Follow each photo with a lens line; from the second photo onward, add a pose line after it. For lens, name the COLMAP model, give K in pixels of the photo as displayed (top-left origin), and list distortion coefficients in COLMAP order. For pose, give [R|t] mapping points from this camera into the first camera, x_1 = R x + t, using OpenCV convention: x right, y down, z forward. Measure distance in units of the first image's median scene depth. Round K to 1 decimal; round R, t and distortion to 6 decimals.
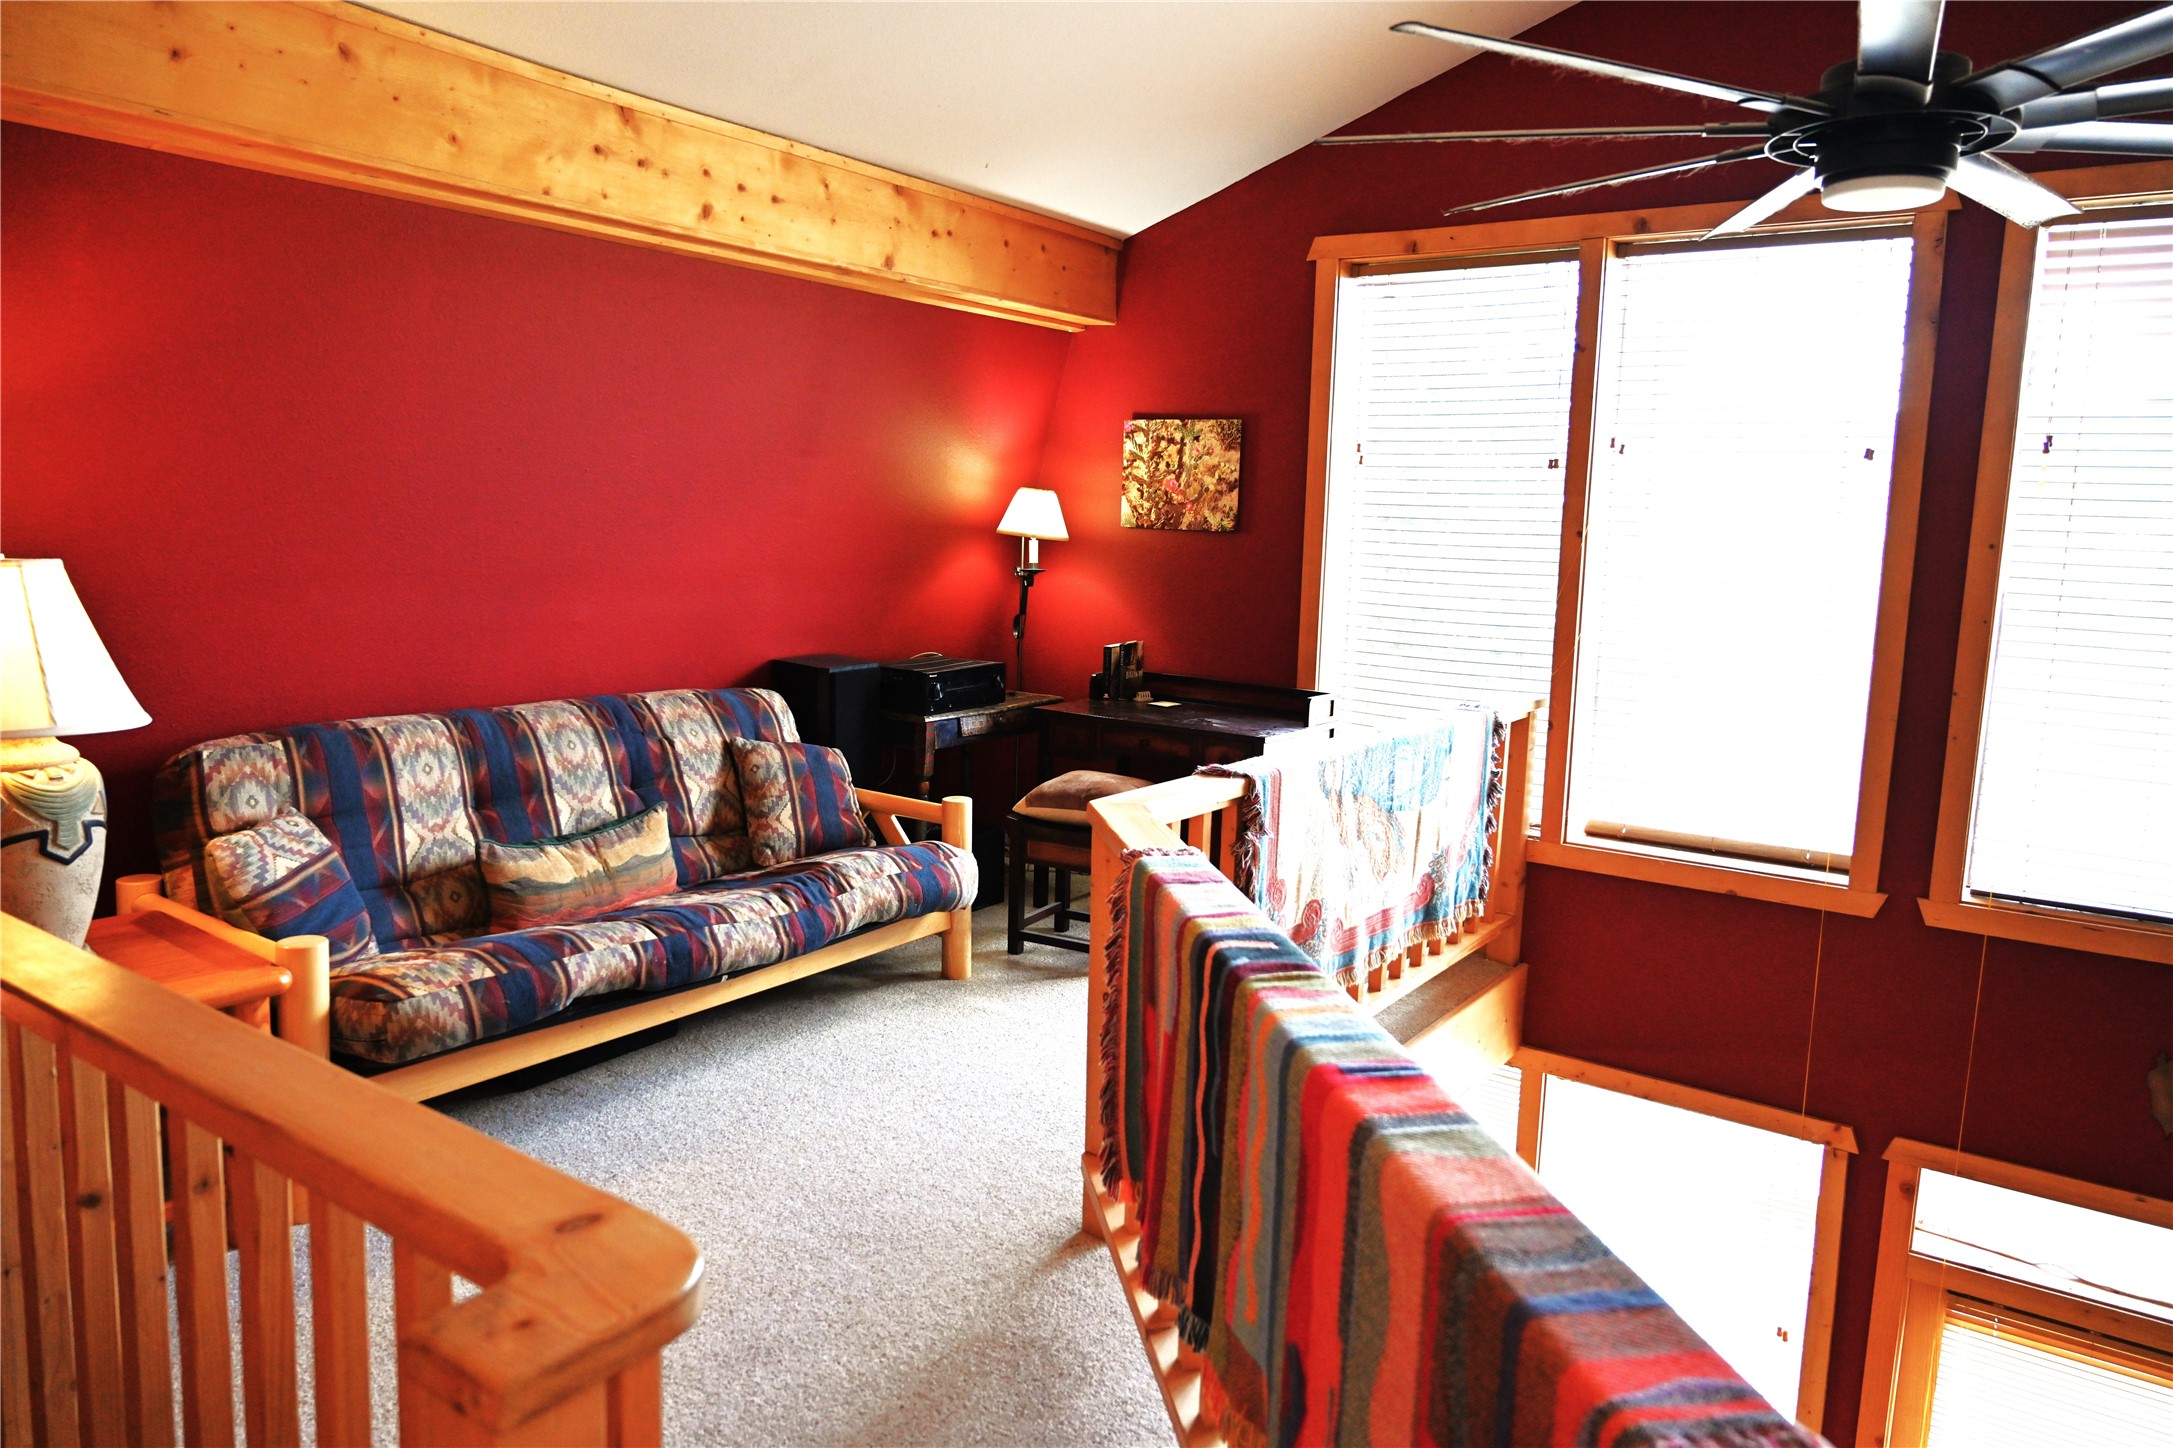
lens RADIAL K [[1444.9, 0, 1074.4], [0, 1444.9, 715.2], [0, 0, 1]] dist [-0.010236, 0.001806]
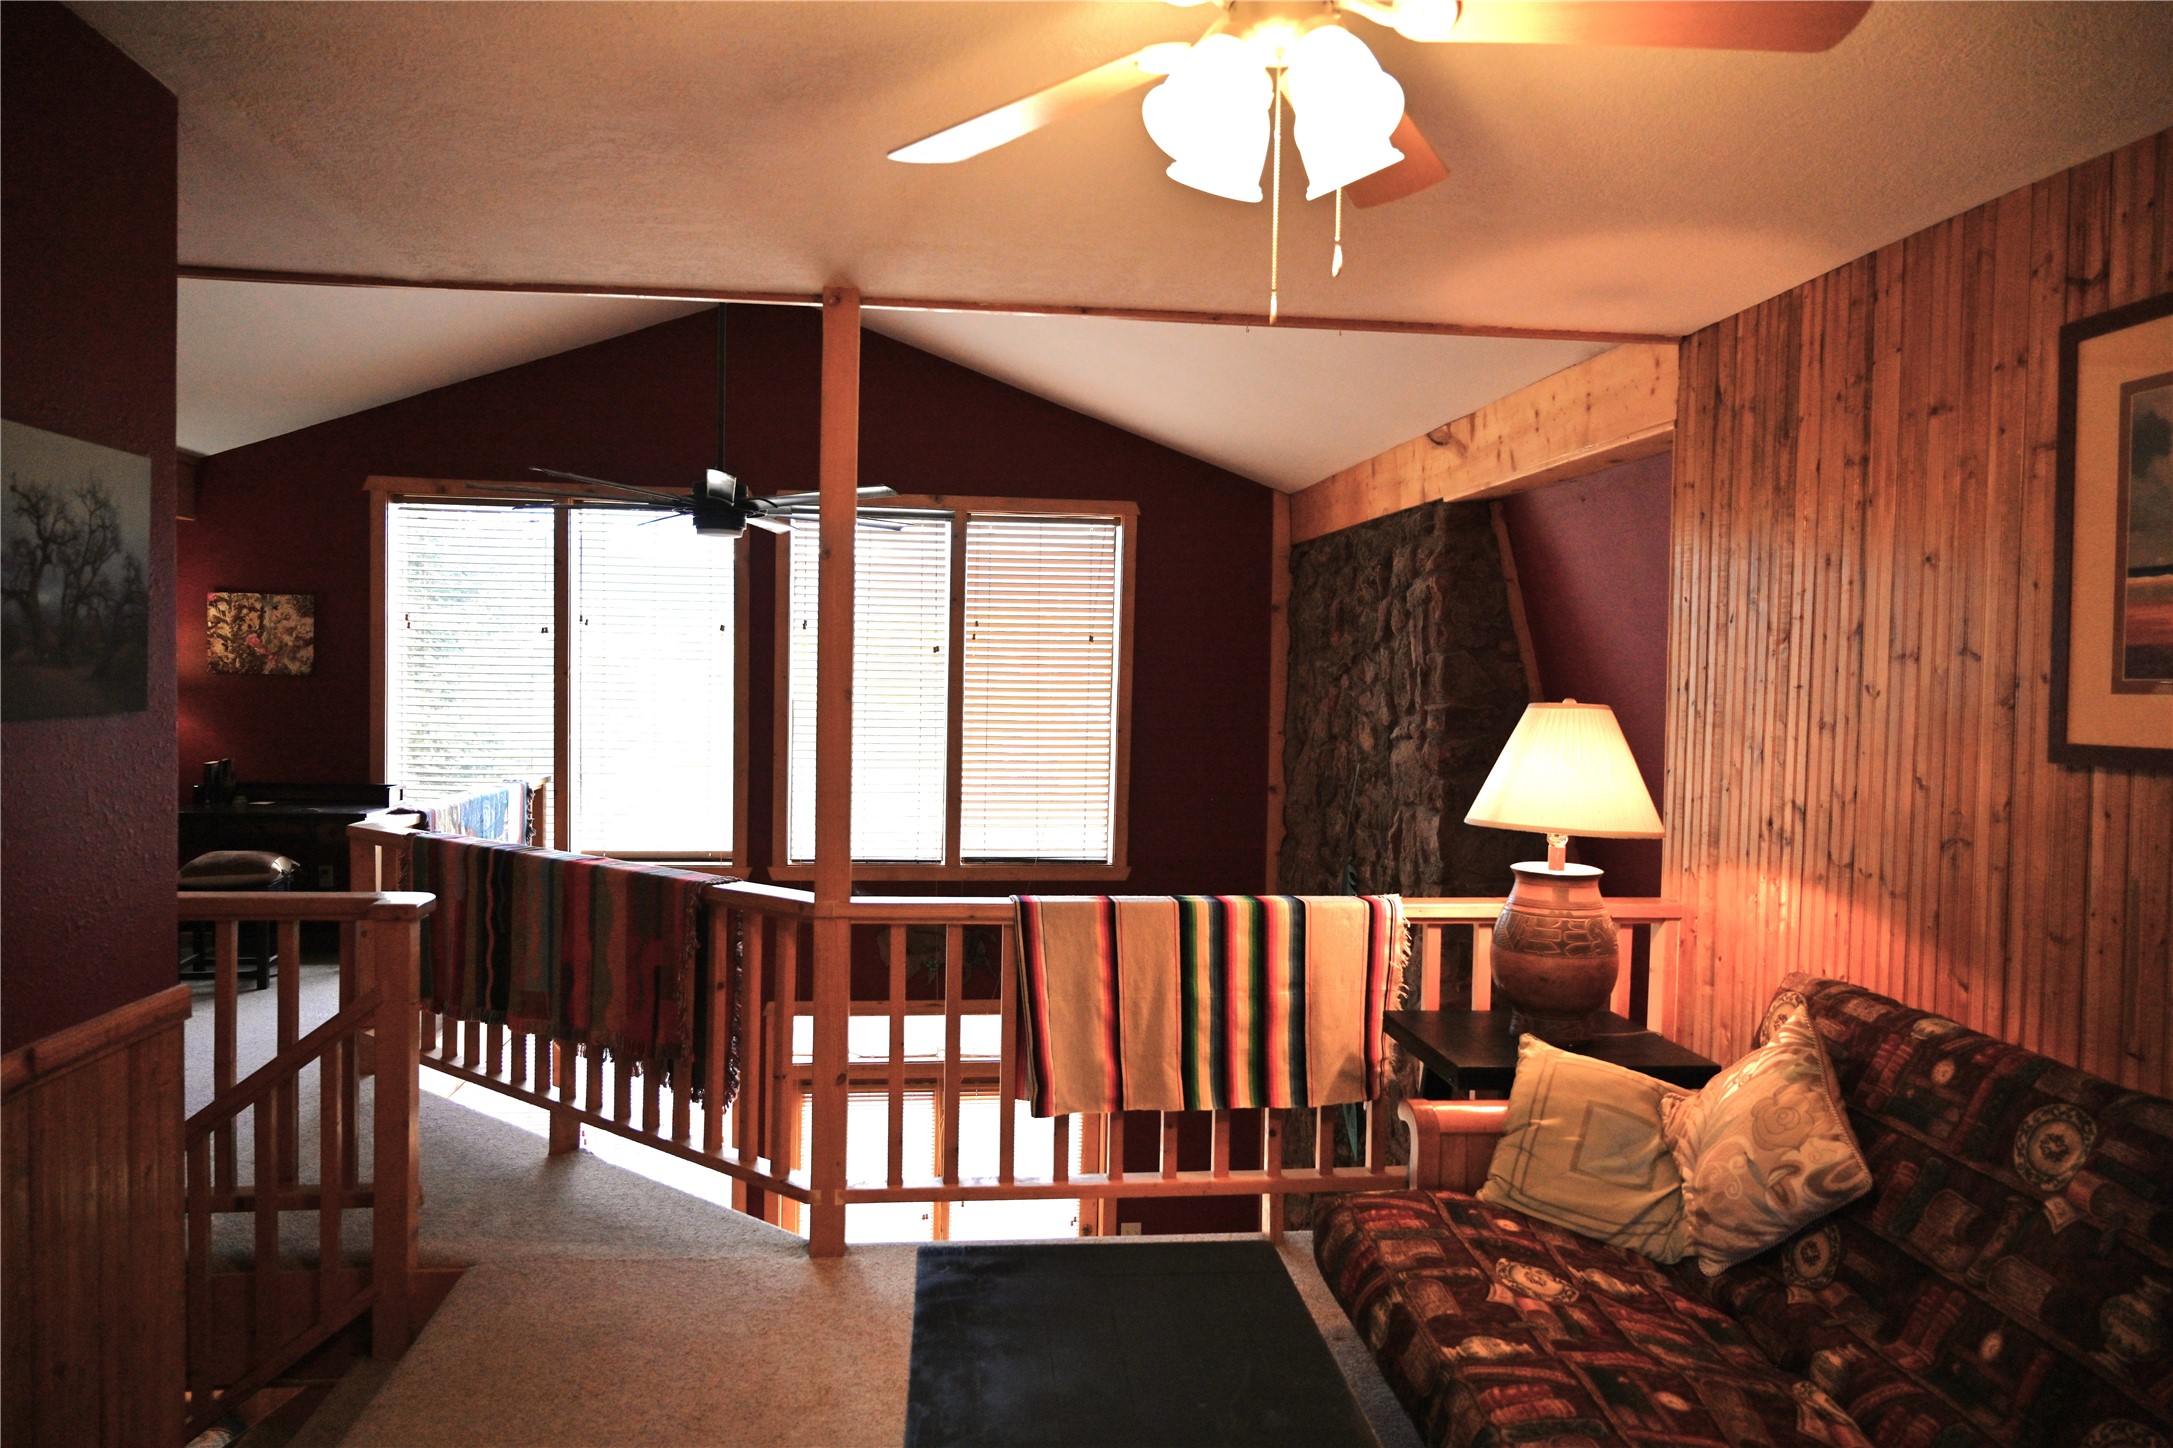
lens RADIAL K [[1444.9, 0, 1078.4], [0, 1444.9, 730.0], [0, 0, 1]] dist [-0.010236, 0.001806]
pose [[0.735989, -0.037535, 0.675952, -0.322815], [0.096900, 0.994022, -0.050310, 0.075262], [-0.670023, 0.102527, 0.735227, -0.573074]]
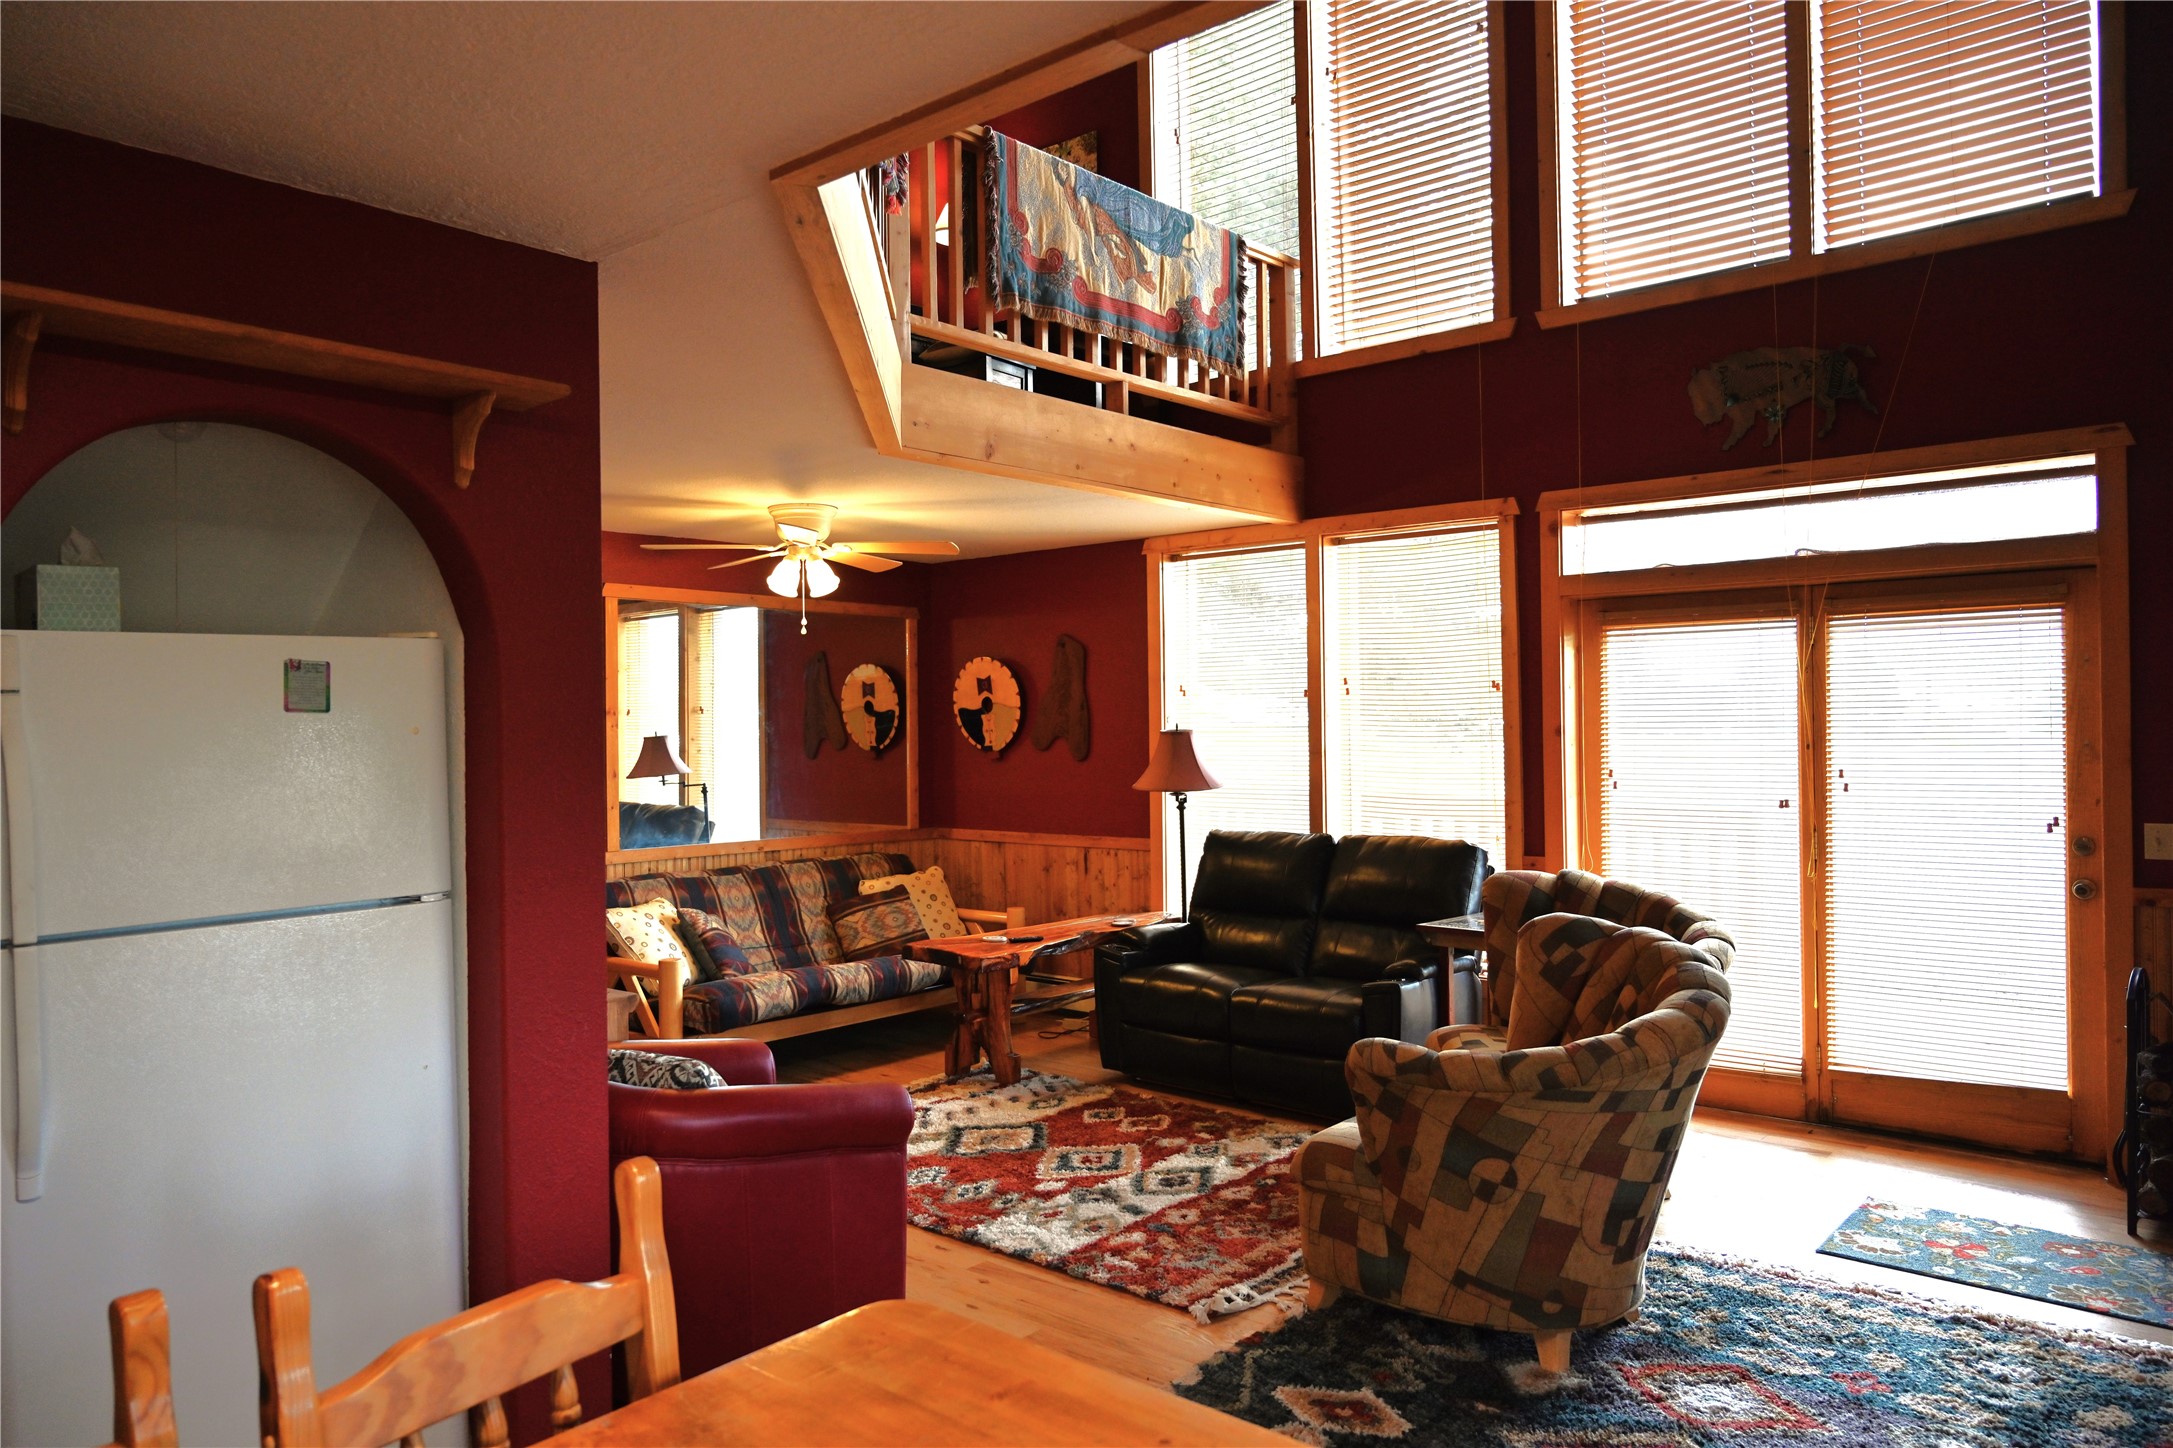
lens RADIAL K [[1444.9, 0, 1073.2], [0, 1444.9, 720.0], [0, 0, 1]] dist [-0.010236, 0.001806]
pose [[0.994291, -0.041553, -0.098274, 0.231393], [0.026639, 0.988558, -0.148473, 0.631251], [0.103319, 0.145007, 0.984021, -0.323412]]
